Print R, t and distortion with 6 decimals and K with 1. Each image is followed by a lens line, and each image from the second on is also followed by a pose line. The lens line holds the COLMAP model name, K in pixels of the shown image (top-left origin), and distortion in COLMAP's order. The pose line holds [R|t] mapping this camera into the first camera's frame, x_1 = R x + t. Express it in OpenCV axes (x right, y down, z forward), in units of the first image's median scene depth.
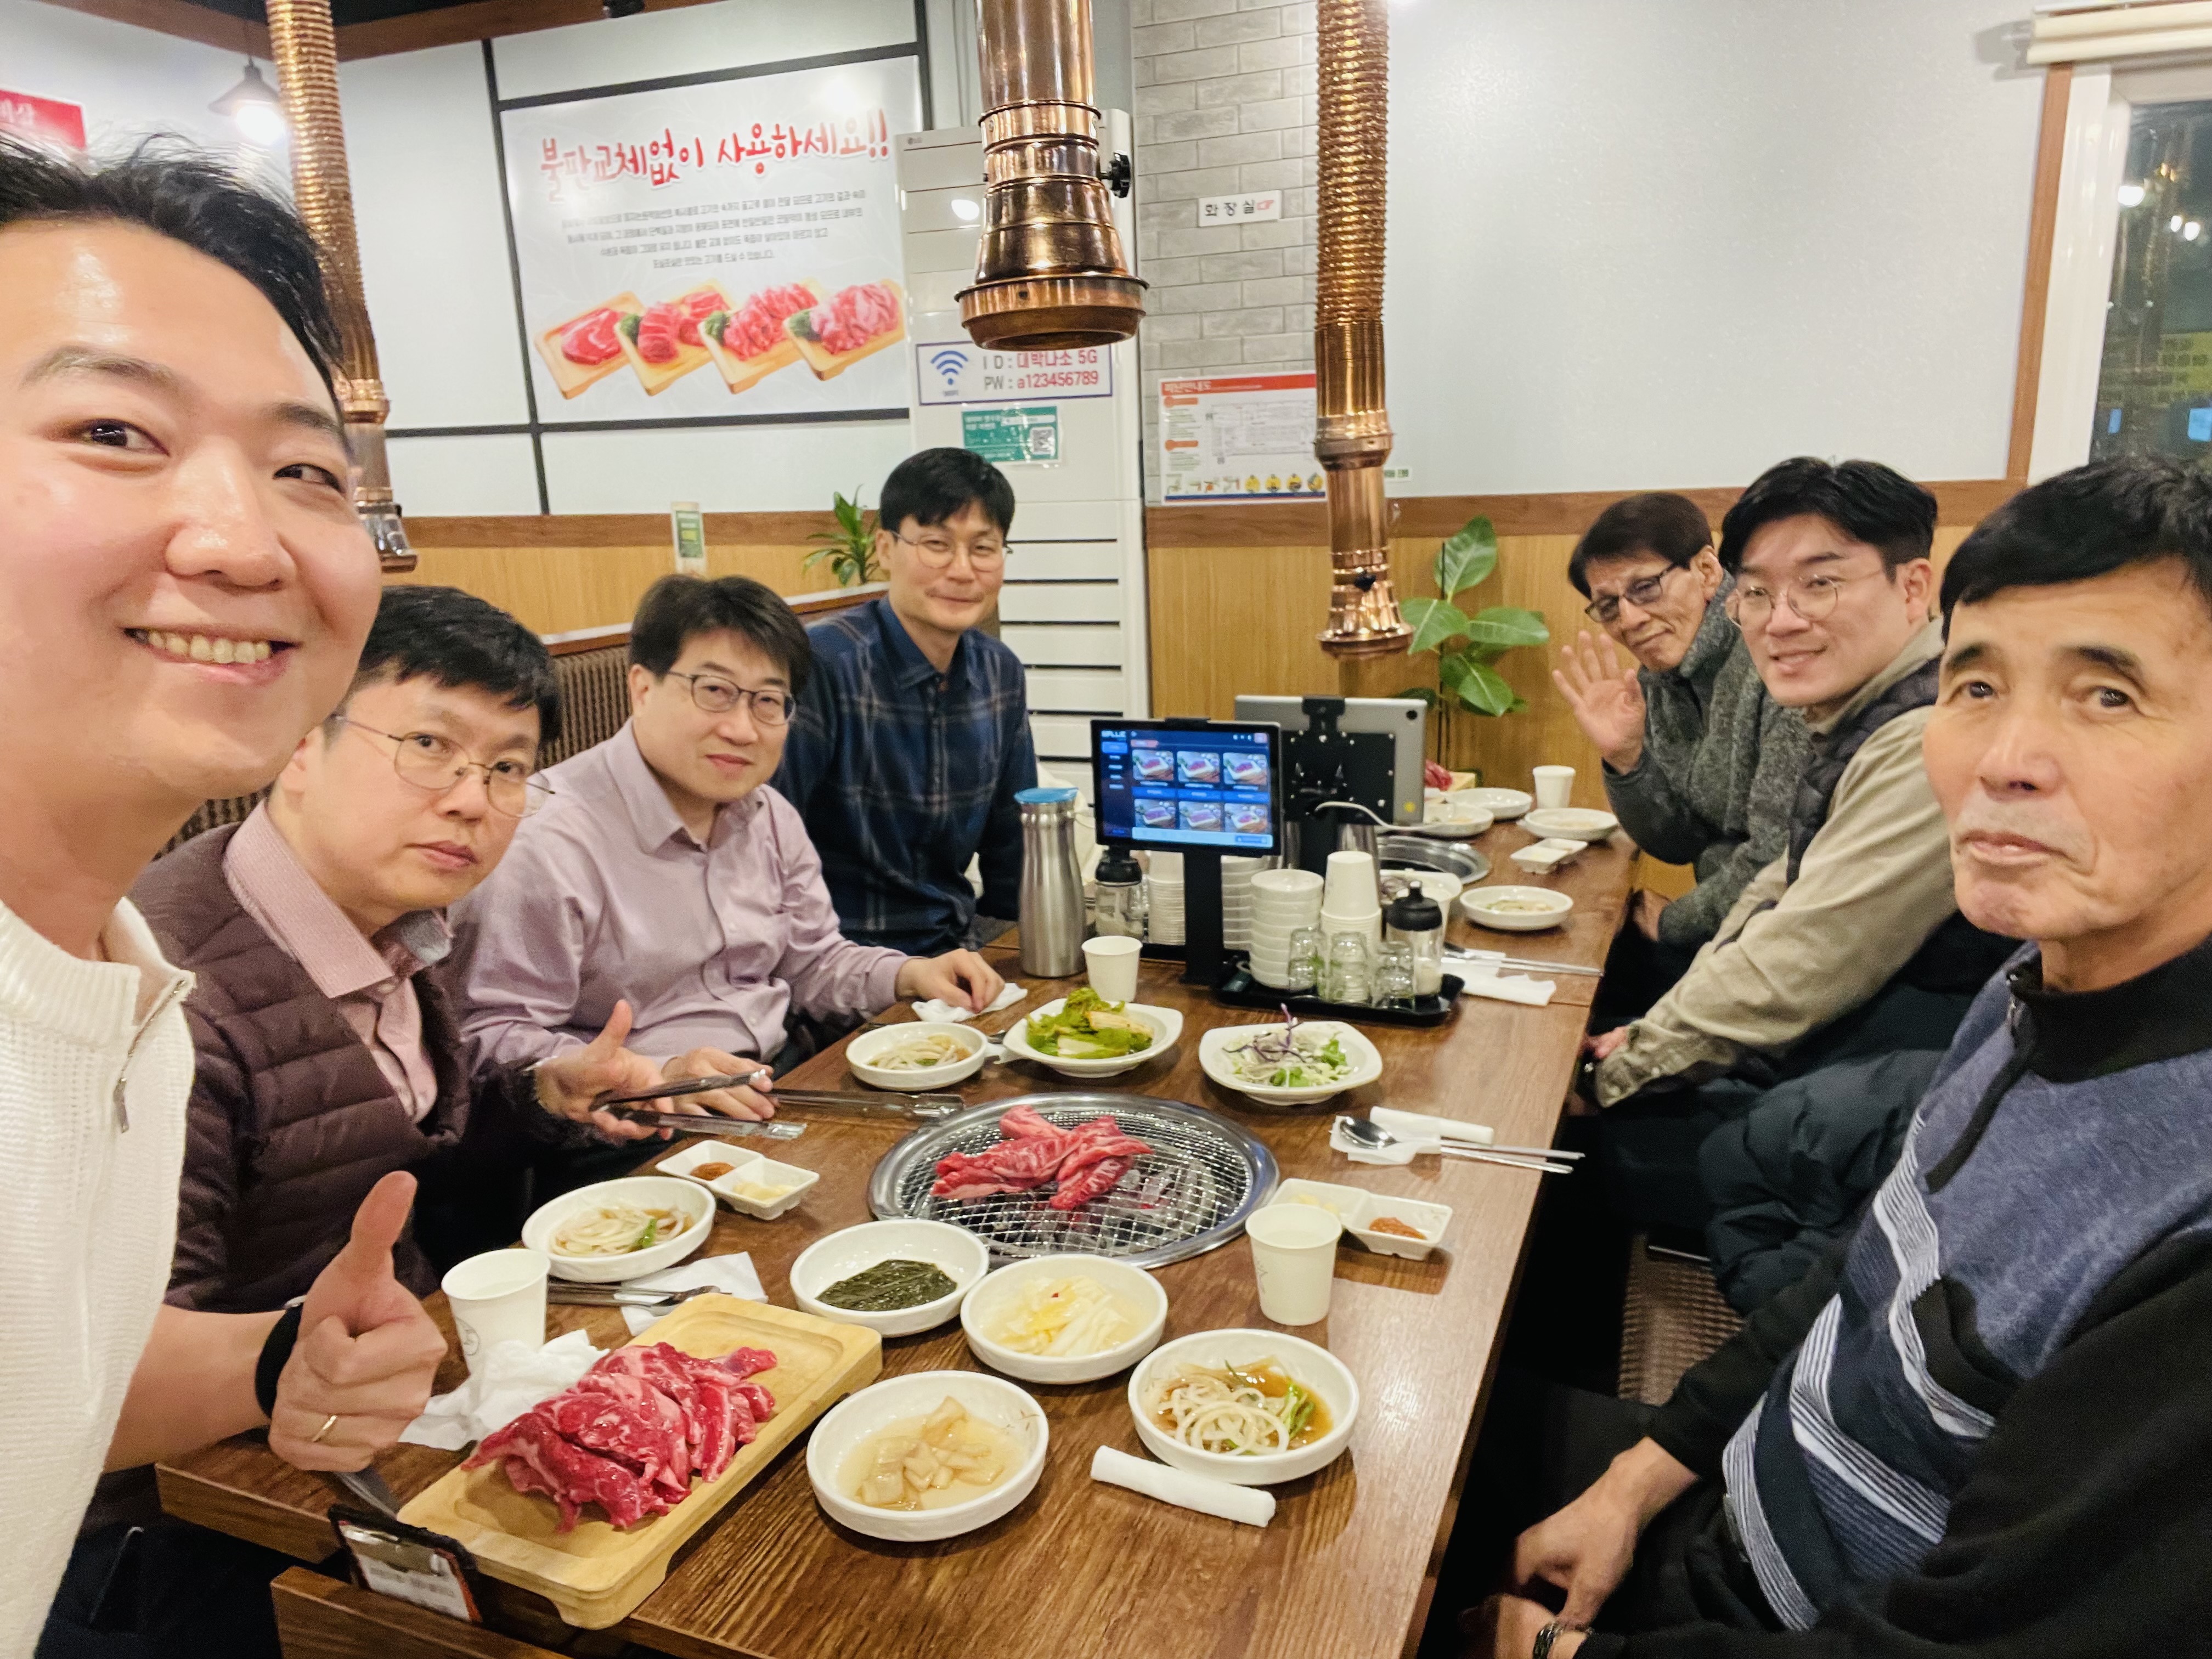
lens RADIAL K [[1492.1, 0, 1109.2], [0, 1492.1, 825.9], [0, 0, 1]] dist [0.017290, -0.008893]
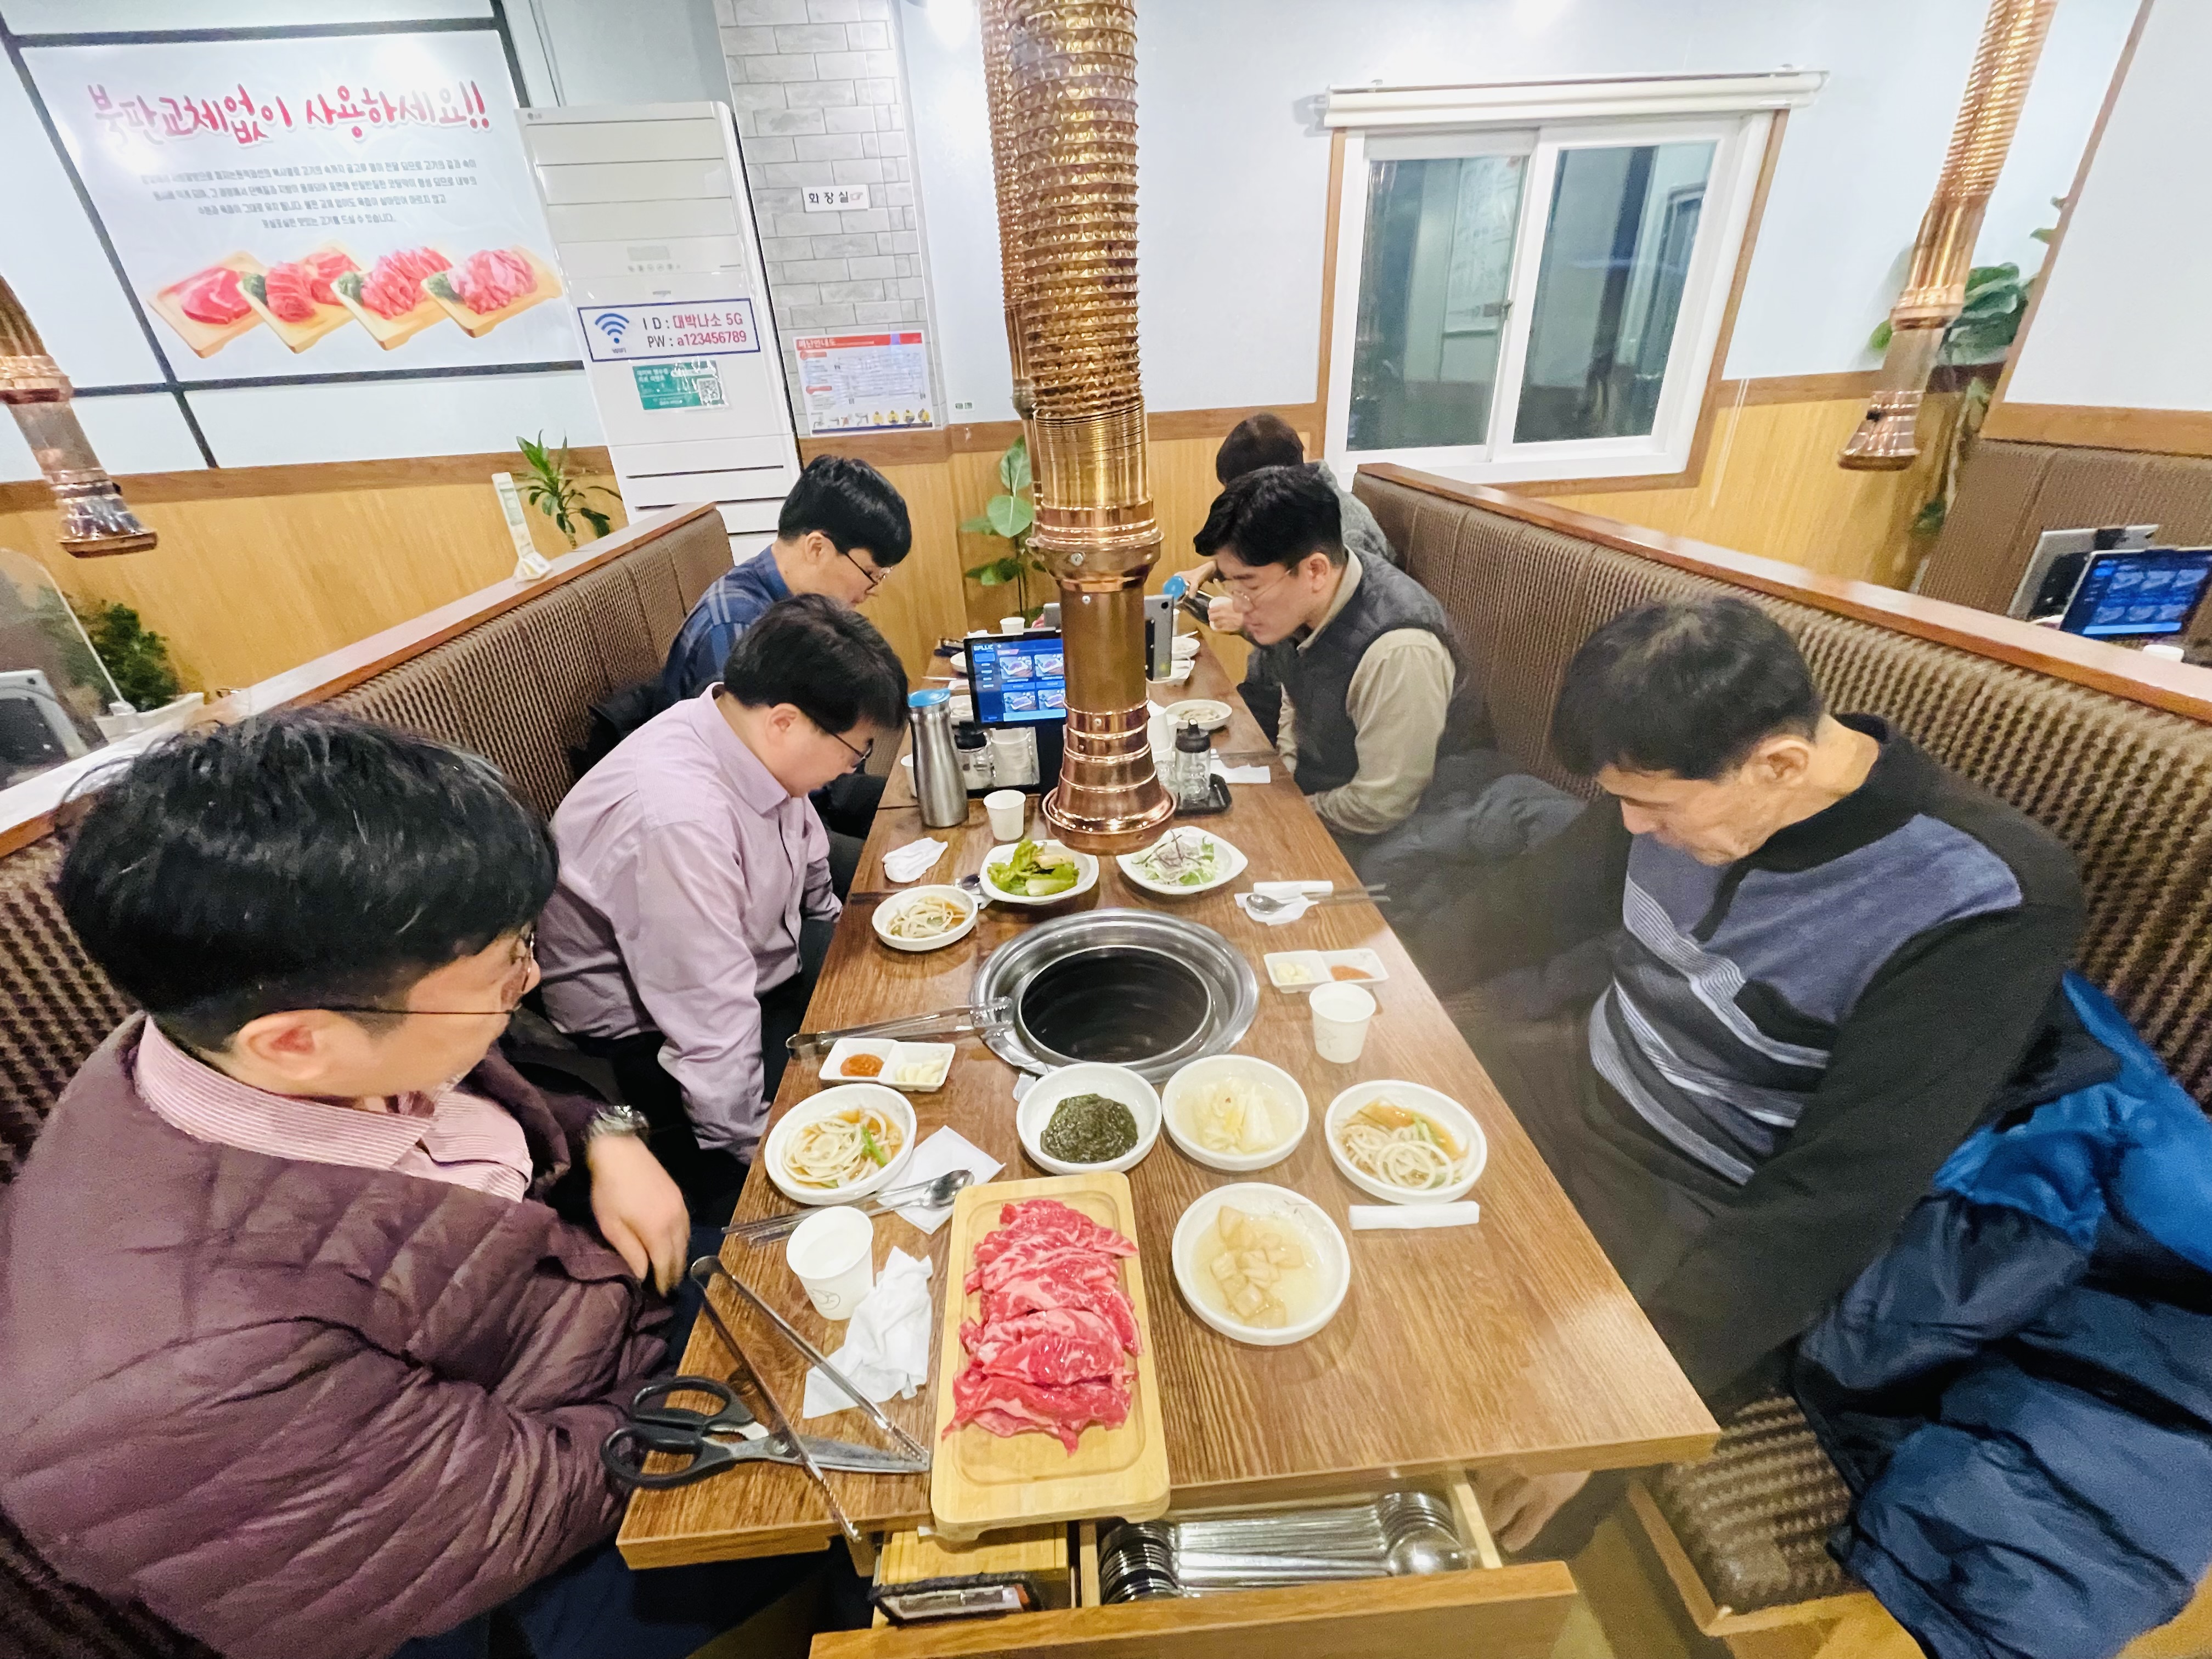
lens RADIAL K [[883.2, 0, 1099.2], [0, 883.2, 830.5], [0, 0, 1]] dist [-0.005628, -0.000785]
pose [[0.898731, -0.217209, 0.380925, -0.096330], [0.121992, 0.958253, 0.258589, -0.038385], [-0.421190, -0.185932, 0.887709, 0.084324]]
